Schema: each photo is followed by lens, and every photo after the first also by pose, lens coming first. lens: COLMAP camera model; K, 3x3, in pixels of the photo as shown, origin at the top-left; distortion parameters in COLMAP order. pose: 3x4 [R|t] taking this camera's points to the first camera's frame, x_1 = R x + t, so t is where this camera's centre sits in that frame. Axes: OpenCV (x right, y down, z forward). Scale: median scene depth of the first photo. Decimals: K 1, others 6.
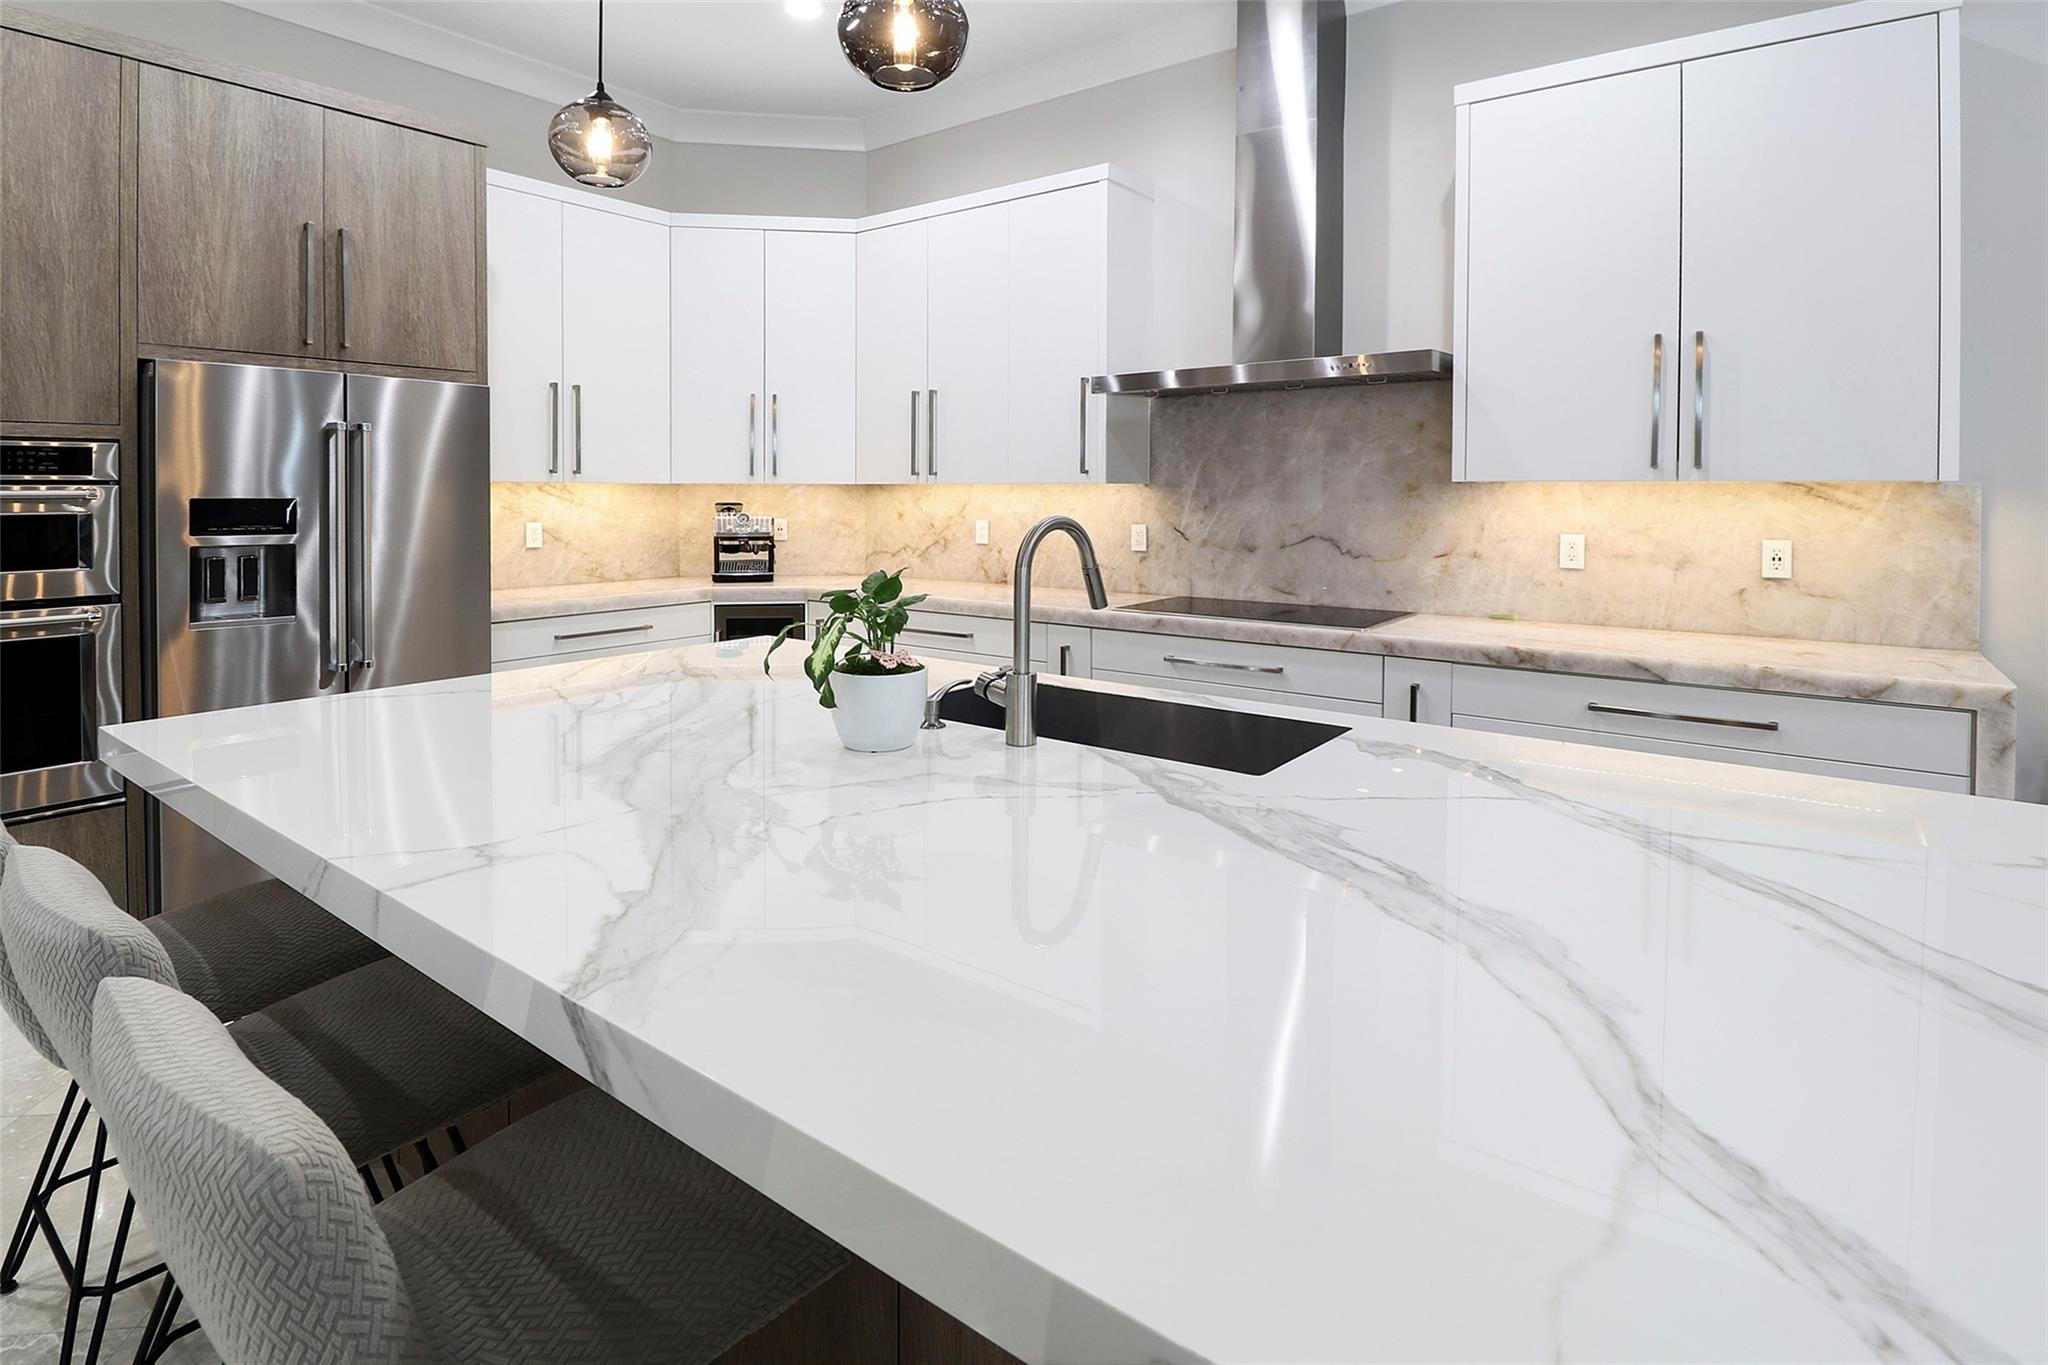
lens RADIAL K [[1039.7, 0, 1081.3], [0, 1039.7, 493.0], [0, 0, 1]] dist [-0.001796, -0.007112]
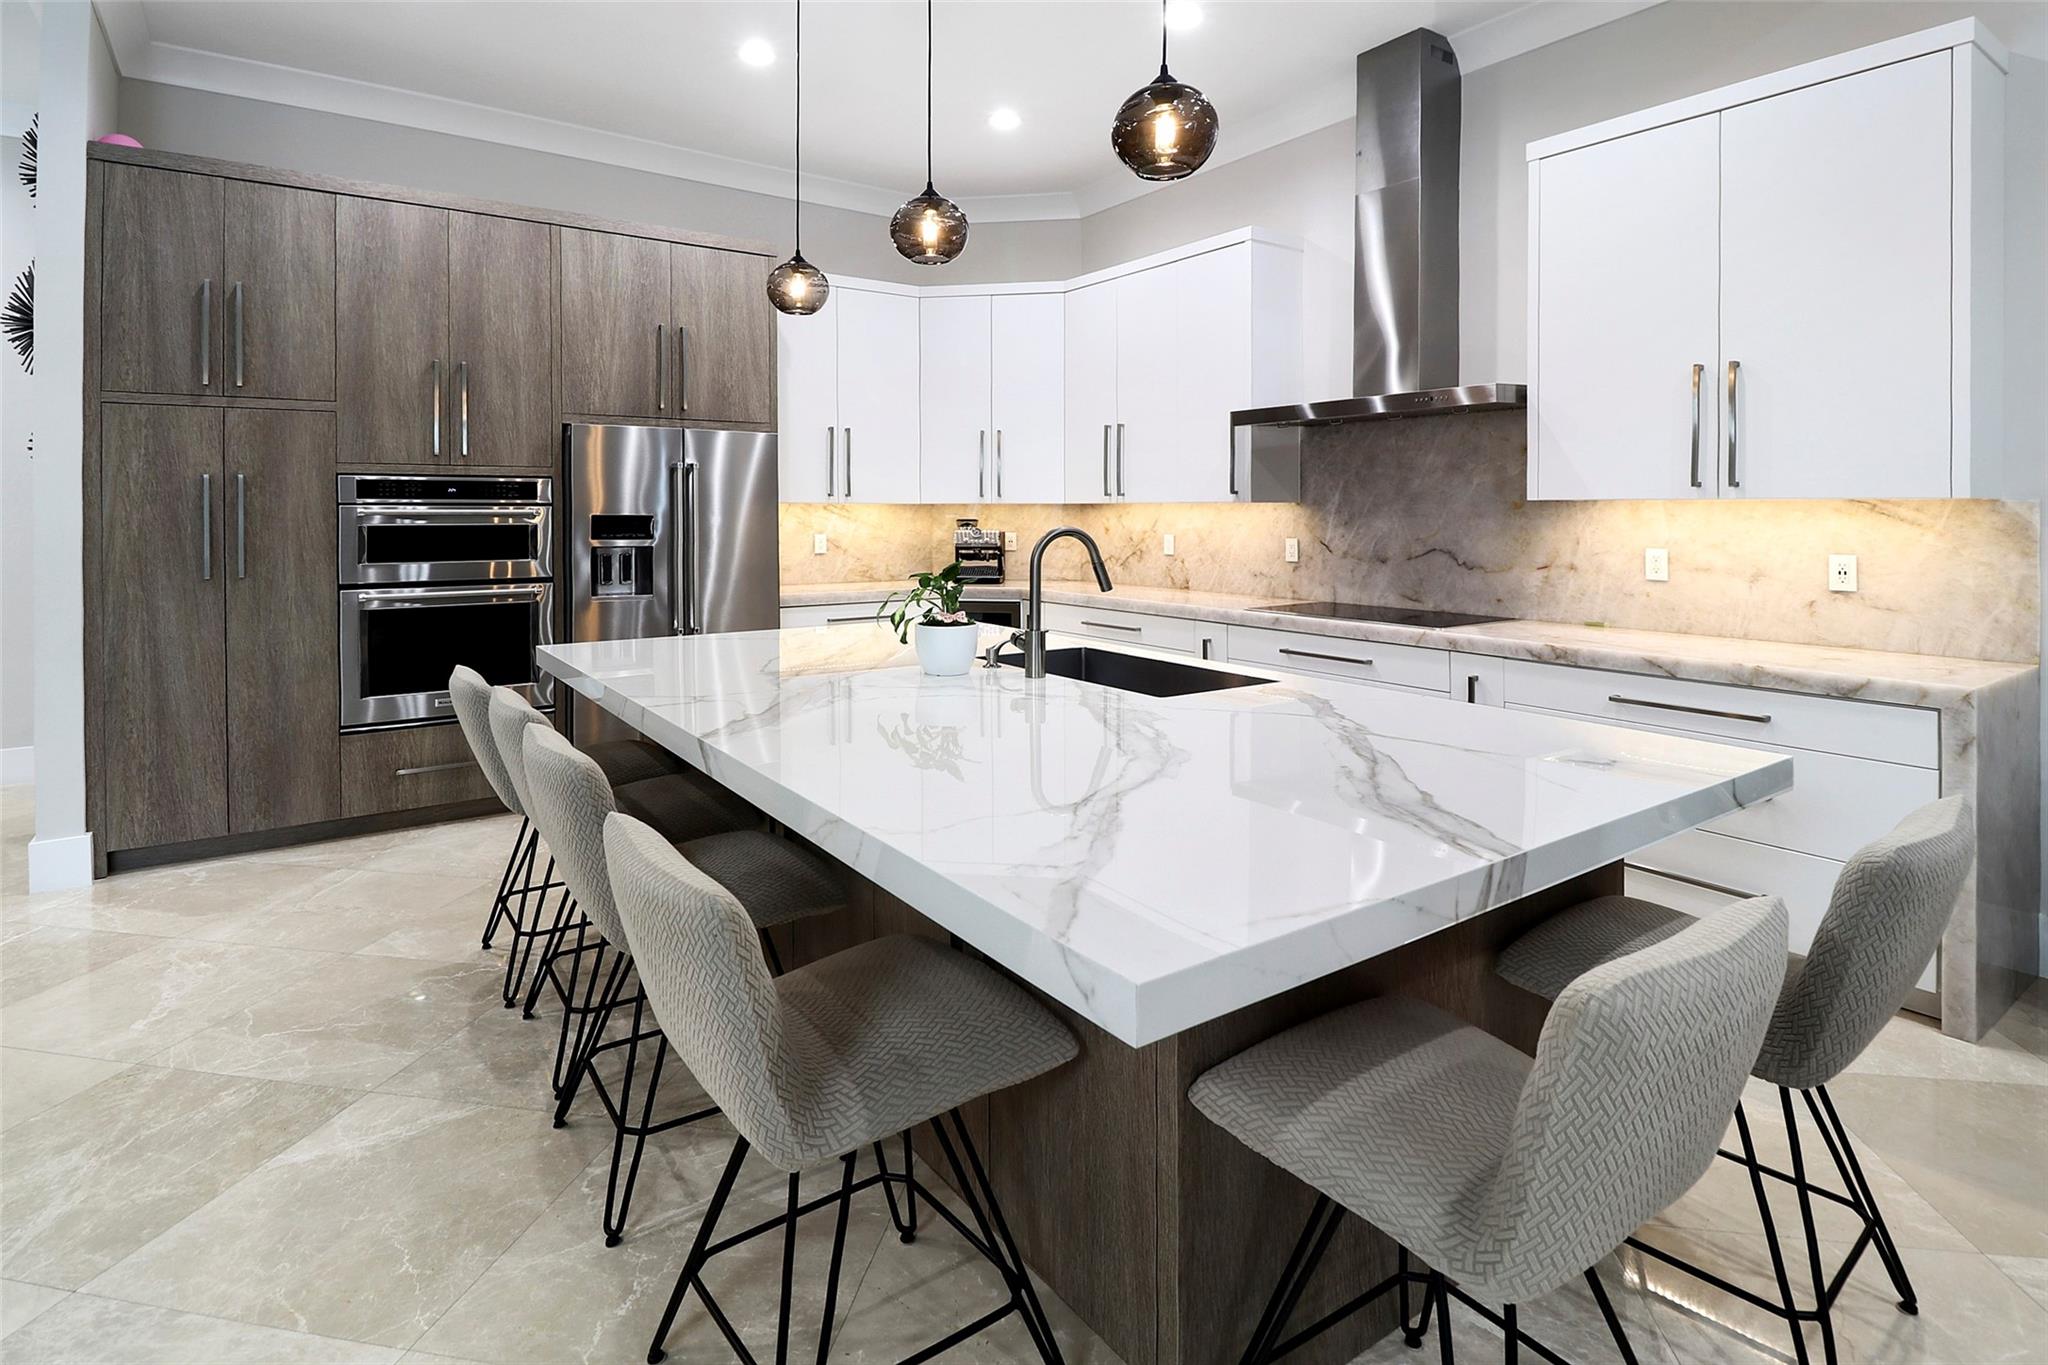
lens RADIAL K [[1039.7, 0, 1095.5], [0, 1039.7, 533.7], [0, 0, 1]] dist [-0.001796, -0.007112]
pose [[0.958528, 0.004687, -0.284958, 0.230199], [0.001044, 0.999800, 0.019957, 0.002625], [0.284995, -0.019427, 0.958332, -0.205661]]
